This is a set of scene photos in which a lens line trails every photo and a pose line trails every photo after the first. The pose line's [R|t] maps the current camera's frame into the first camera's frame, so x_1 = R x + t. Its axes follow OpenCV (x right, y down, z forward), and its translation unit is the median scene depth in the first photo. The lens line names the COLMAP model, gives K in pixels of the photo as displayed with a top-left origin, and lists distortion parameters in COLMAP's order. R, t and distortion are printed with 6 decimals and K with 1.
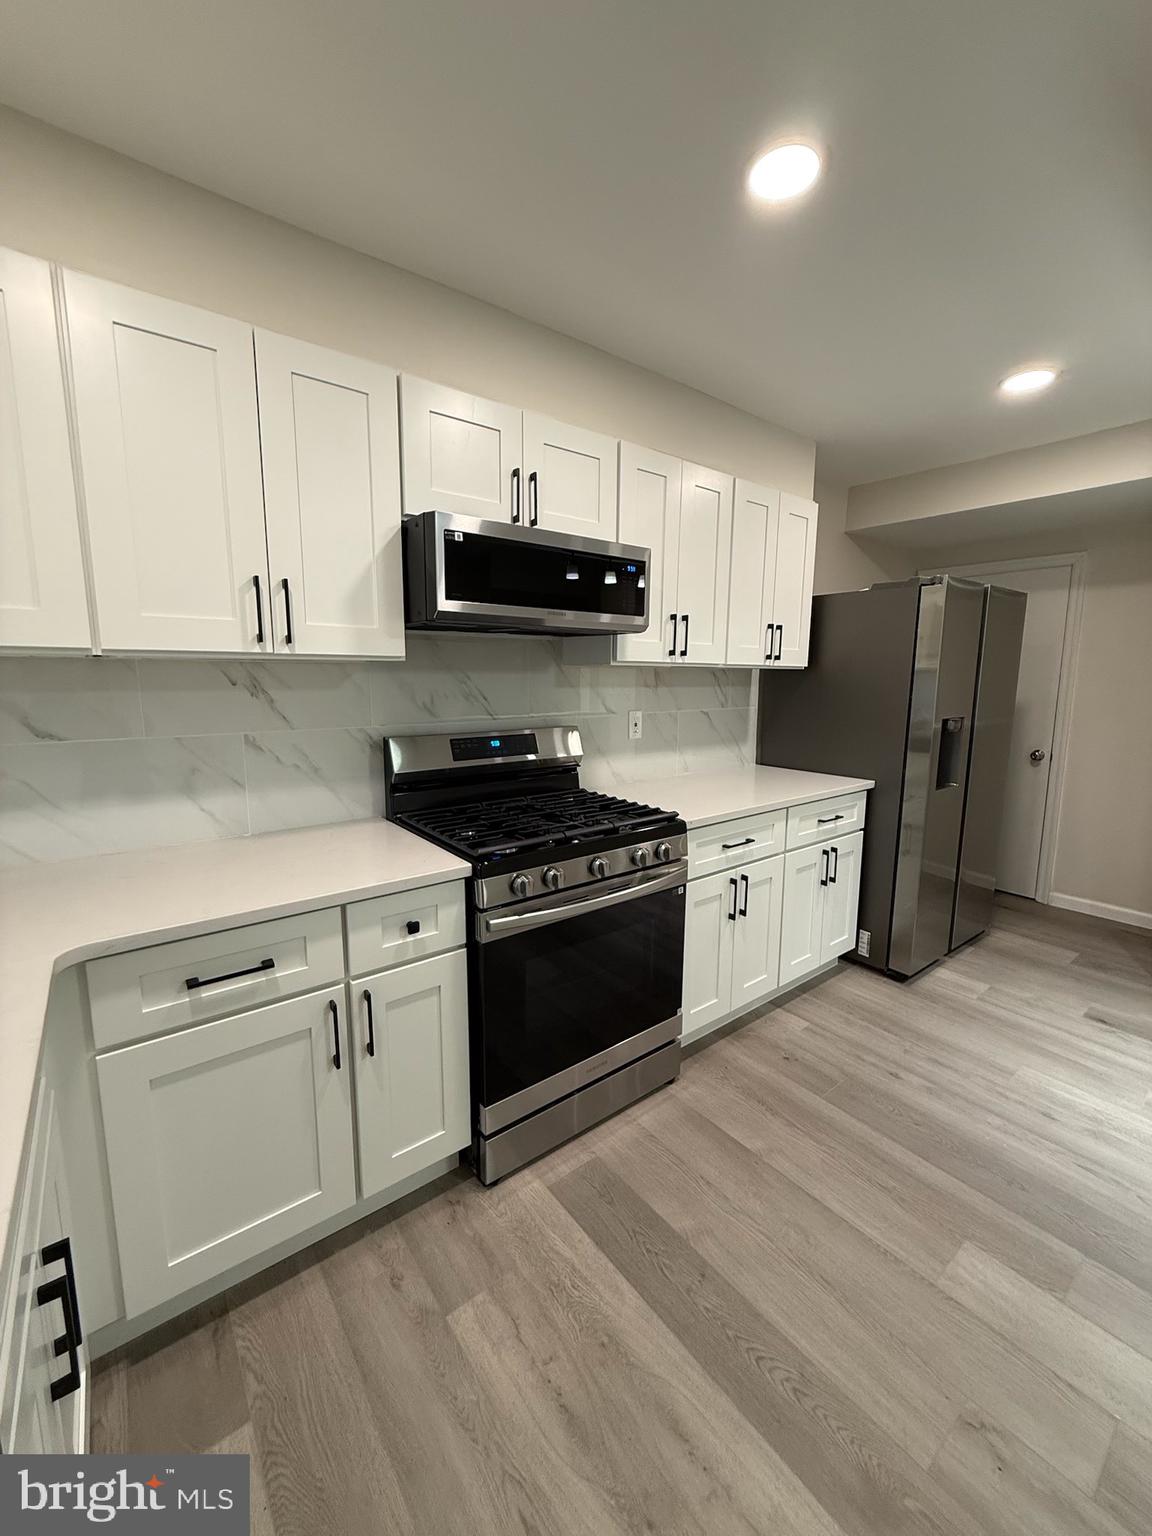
lens RADIAL K [[617.2, 0, 576.0], [0, 617.2, 768.0], [0, 0, 1]] dist [0.000884, 0.000175]
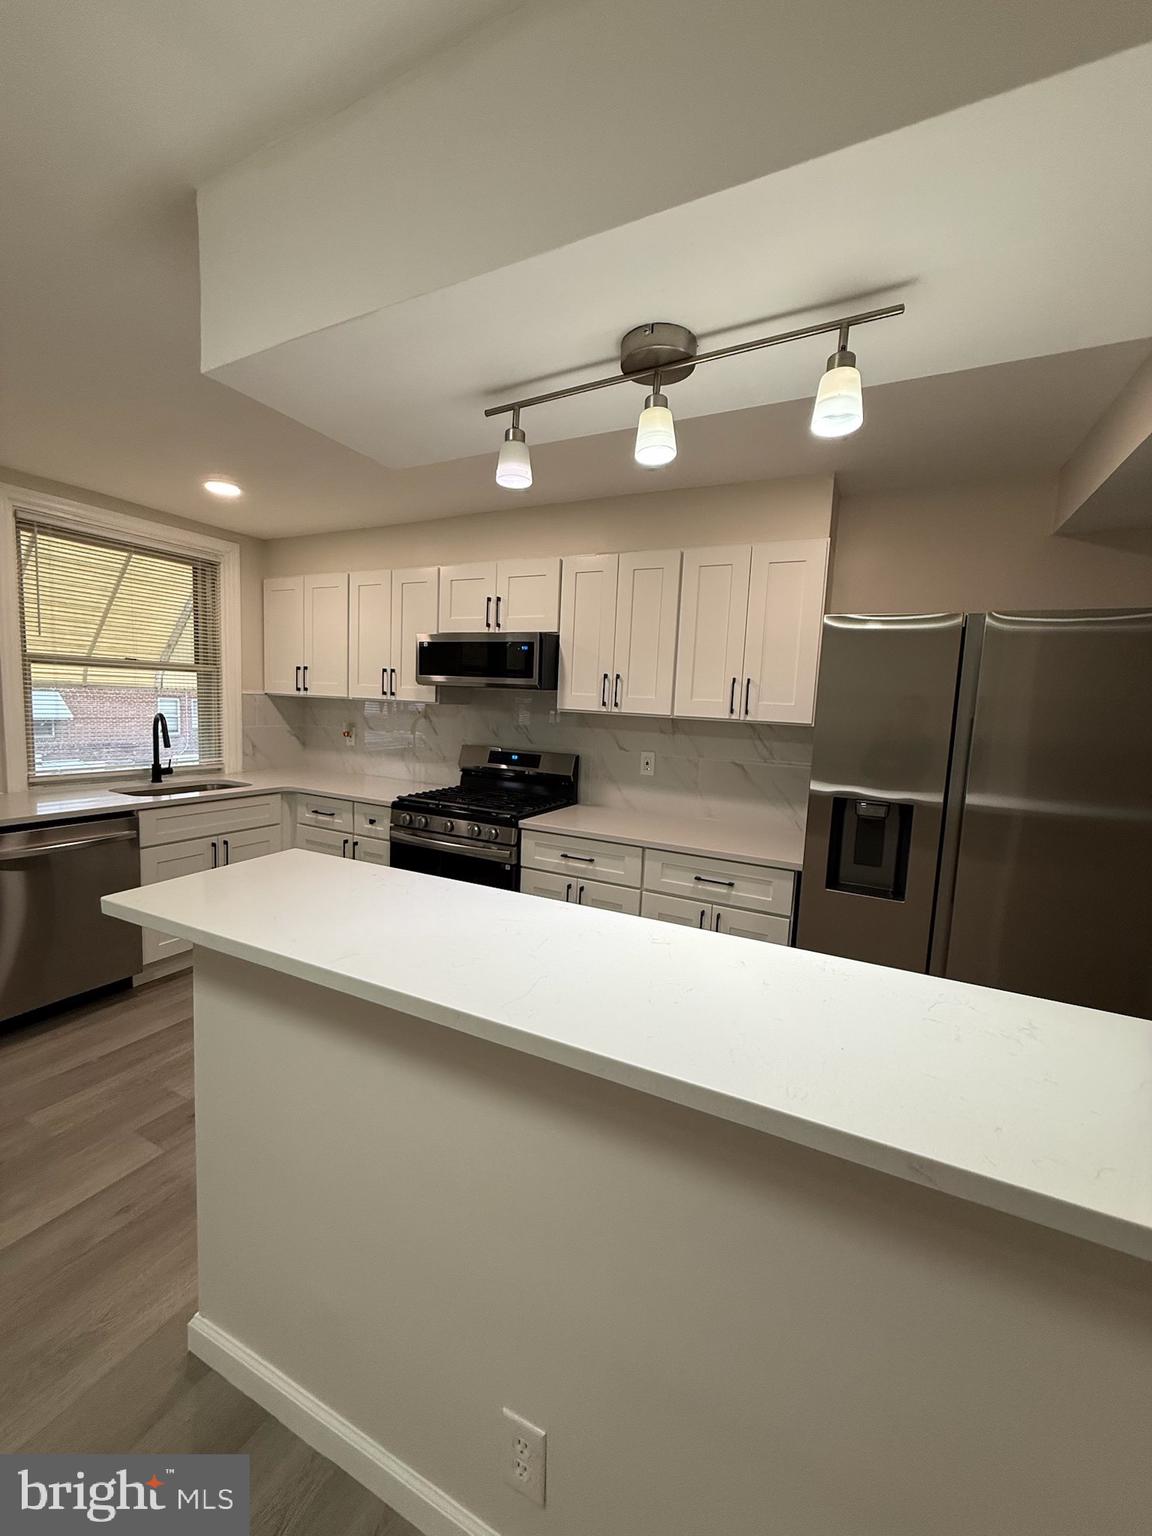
lens RADIAL K [[617.2, 0, 576.0], [0, 617.2, 768.0], [0, 0, 1]] dist [0.000884, 0.000175]
pose [[0.412714, 0.110786, -0.904098, 1.385462], [-0.179387, 0.983022, 0.038568, -0.102725], [0.893022, 0.146266, 0.425581, 0.462456]]
